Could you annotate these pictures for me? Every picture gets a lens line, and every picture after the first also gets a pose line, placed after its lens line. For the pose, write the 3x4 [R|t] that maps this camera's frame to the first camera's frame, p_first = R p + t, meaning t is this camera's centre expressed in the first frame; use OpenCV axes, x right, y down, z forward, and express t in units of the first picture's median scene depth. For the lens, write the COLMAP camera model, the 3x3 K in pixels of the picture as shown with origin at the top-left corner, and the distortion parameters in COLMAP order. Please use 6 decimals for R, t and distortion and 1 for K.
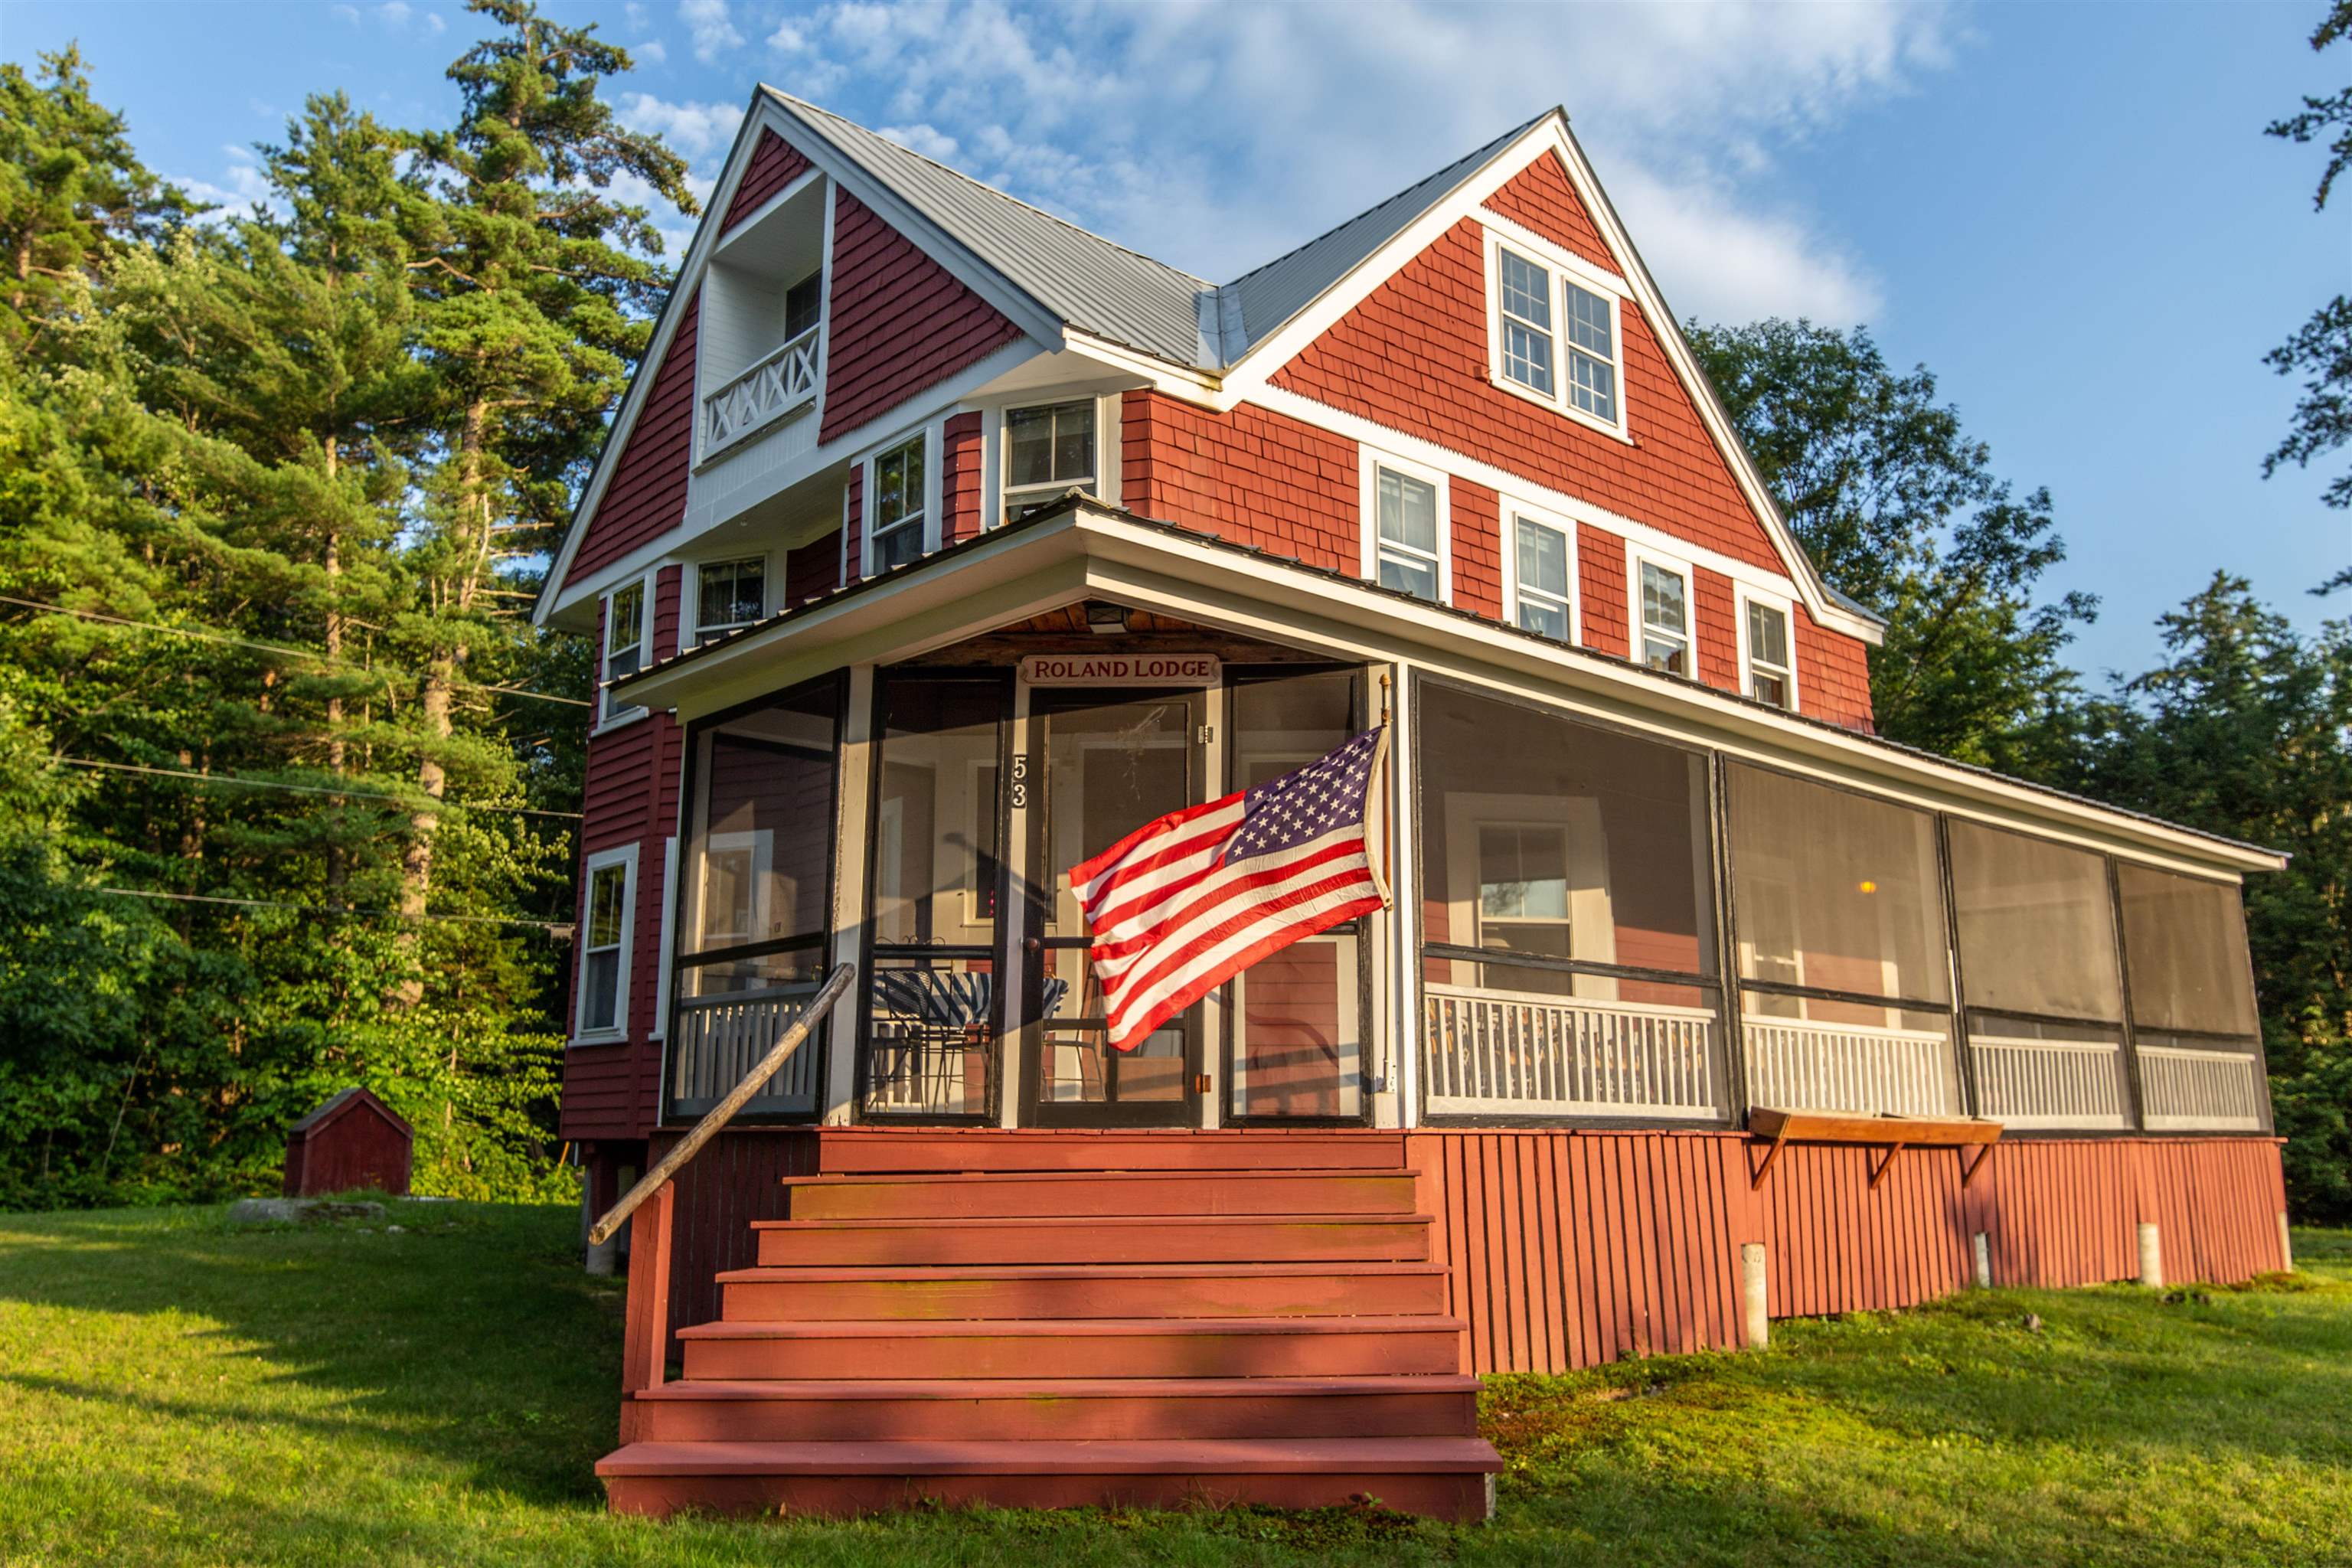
lens RADIAL K [[1795.3, 0, 1176.0], [0, 1795.3, 784.0], [0, 0, 1]] dist [-0.067653, 0.086301]
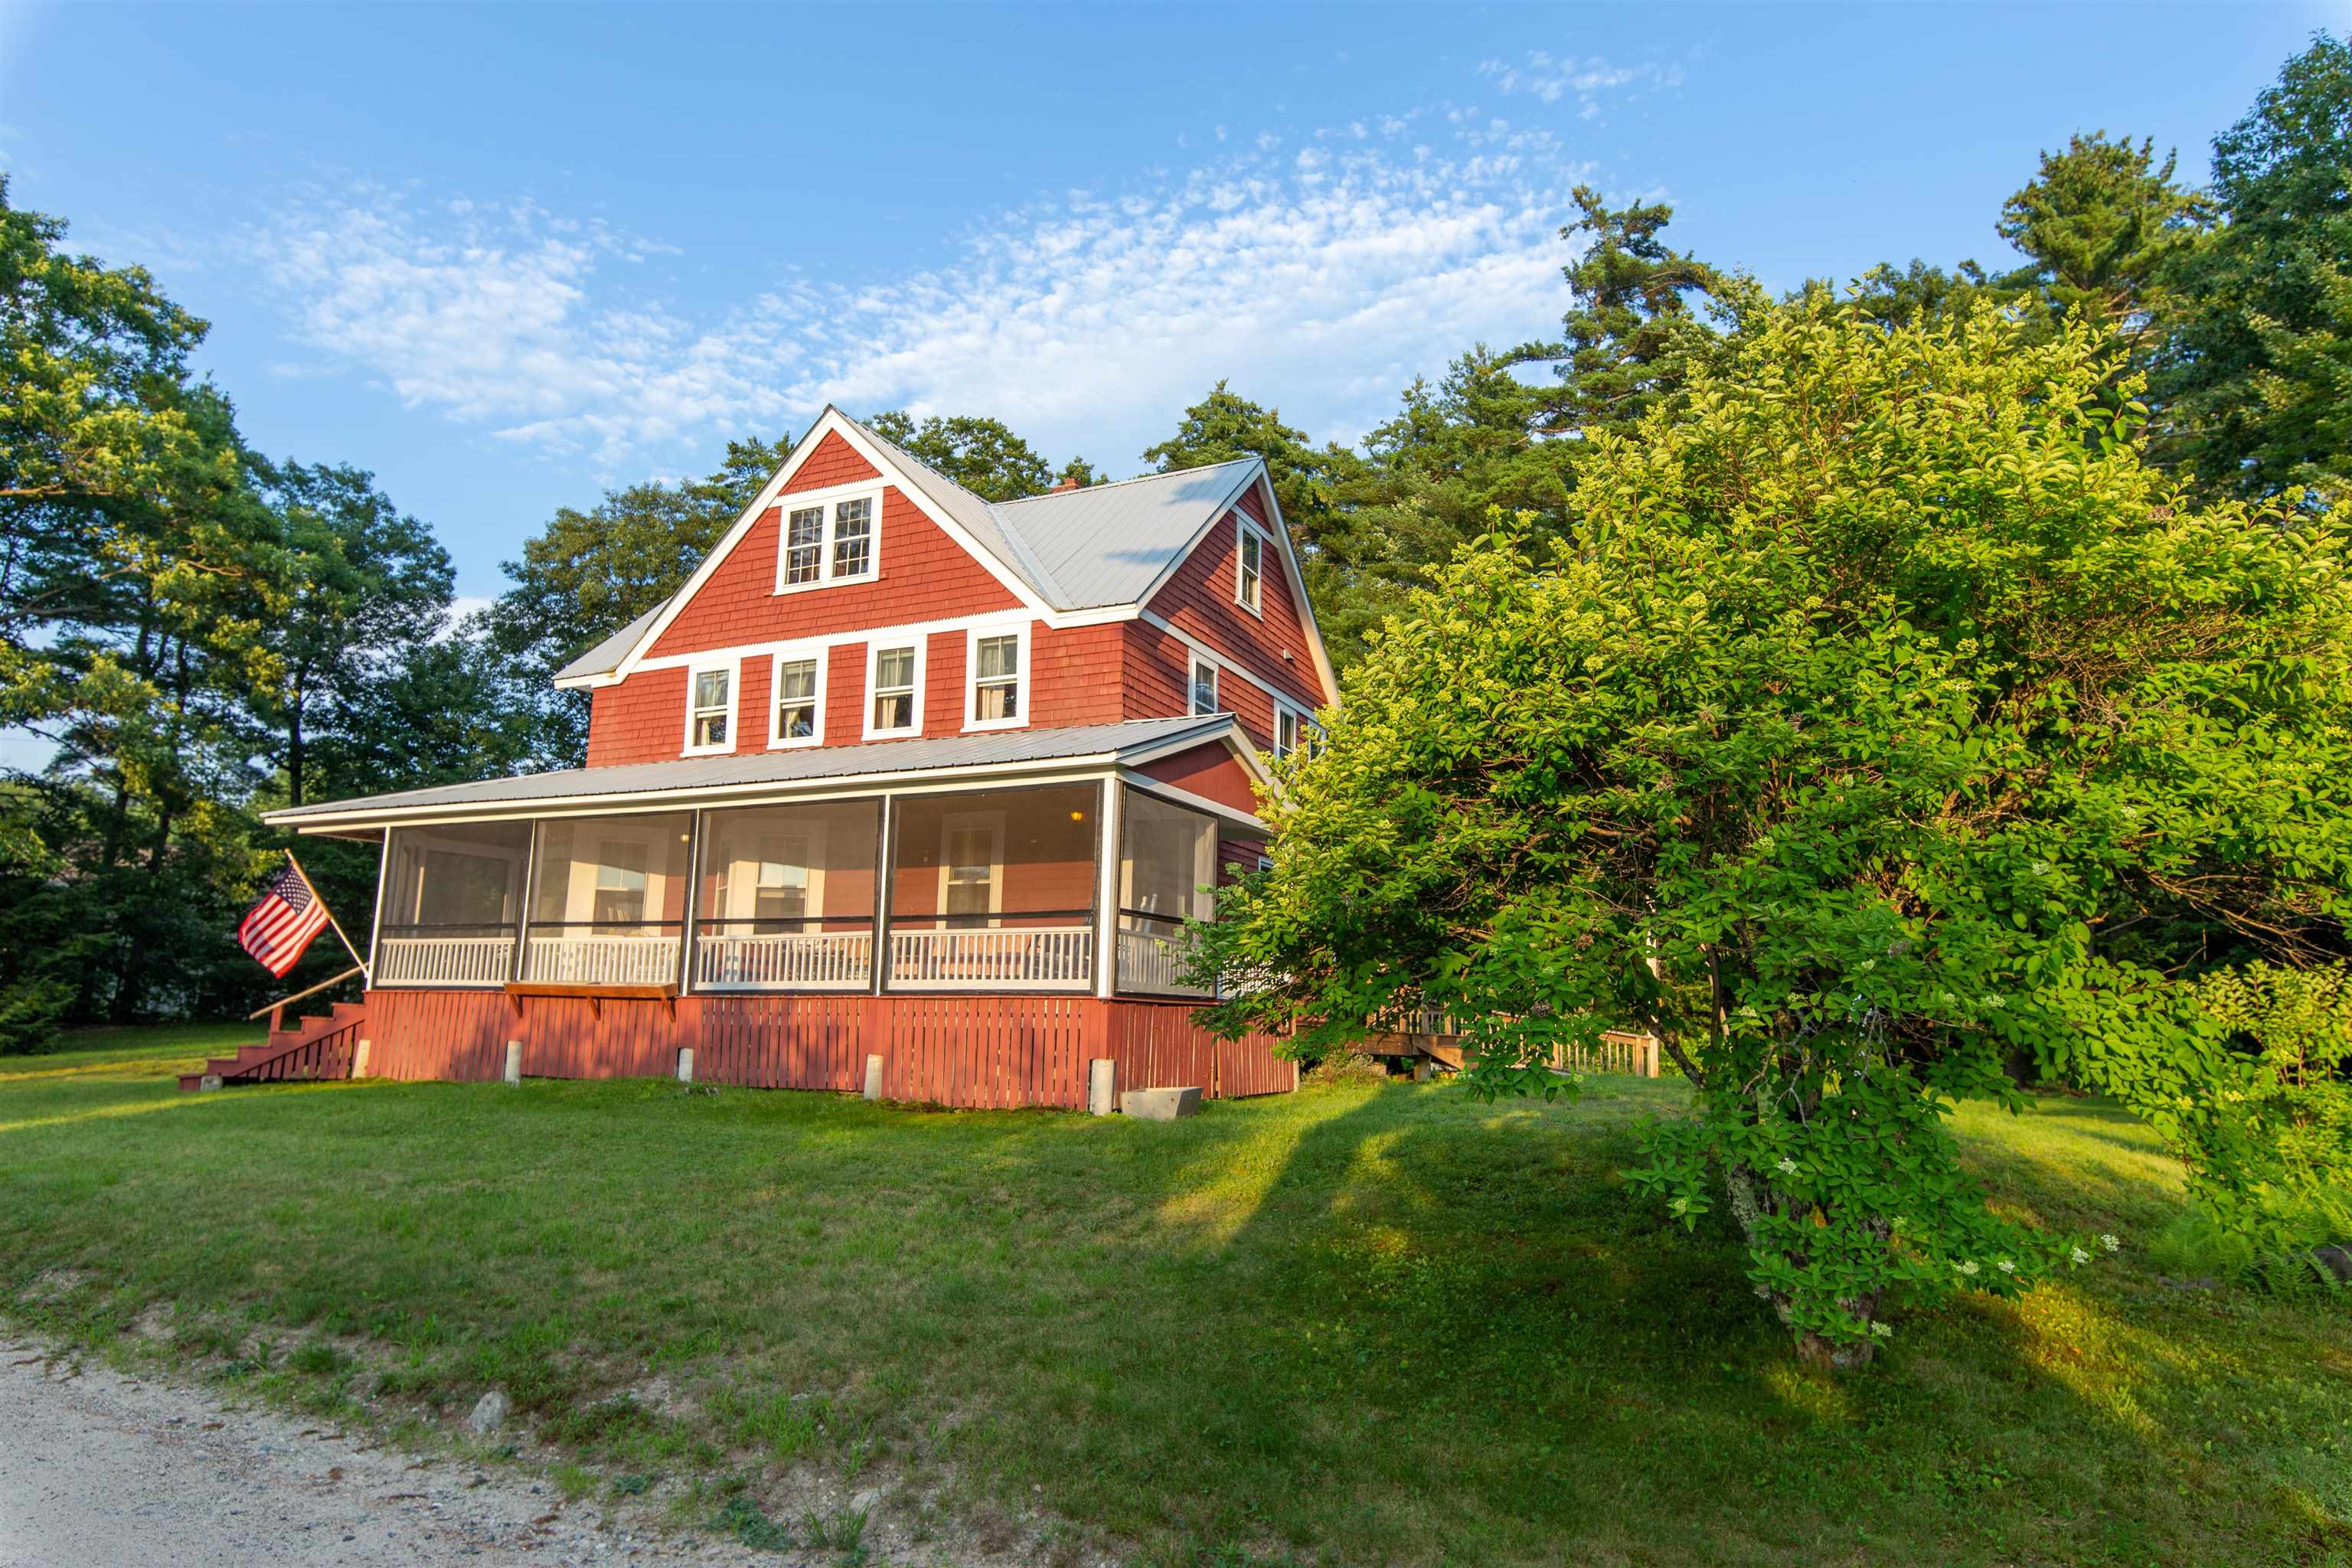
lens RADIAL K [[1432.3, 0, 1176.0], [0, 1432.3, 784.0], [0, 0, 1]] dist [-0.082256, 0.000003]
pose [[0.426199, -0.174162, -0.887706, 1.567364], [0.158296, 0.980510, -0.116370, 0.193020], [0.890672, -0.090923, 0.445461, 0.690667]]
